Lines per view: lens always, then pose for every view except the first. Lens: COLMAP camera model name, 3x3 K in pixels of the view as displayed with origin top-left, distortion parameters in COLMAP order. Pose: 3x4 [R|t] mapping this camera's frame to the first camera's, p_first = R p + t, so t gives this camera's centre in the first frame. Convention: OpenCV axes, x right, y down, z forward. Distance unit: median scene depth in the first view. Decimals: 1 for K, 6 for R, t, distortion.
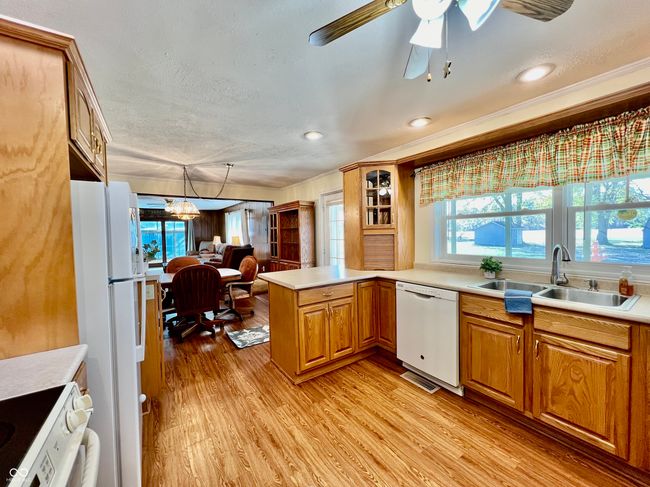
lens RADIAL K [[259.6, 0, 327.9], [0, 259.6, 244.3], [0, 0, 1]] dist [0.000976, -0.000253]
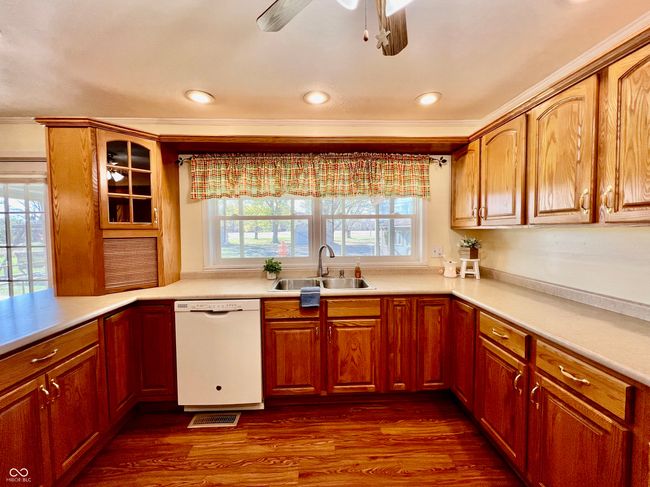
lens RADIAL K [[259.9, 0, 326.0], [0, 259.9, 242.7], [0, 0, 1]] dist [-0.000576, 0.000089]
pose [[0.535308, -0.025278, 0.844278, -0.133876], [0.036218, 0.999320, 0.006957, -0.013308], [-0.843880, 0.026854, 0.535860, 0.272692]]
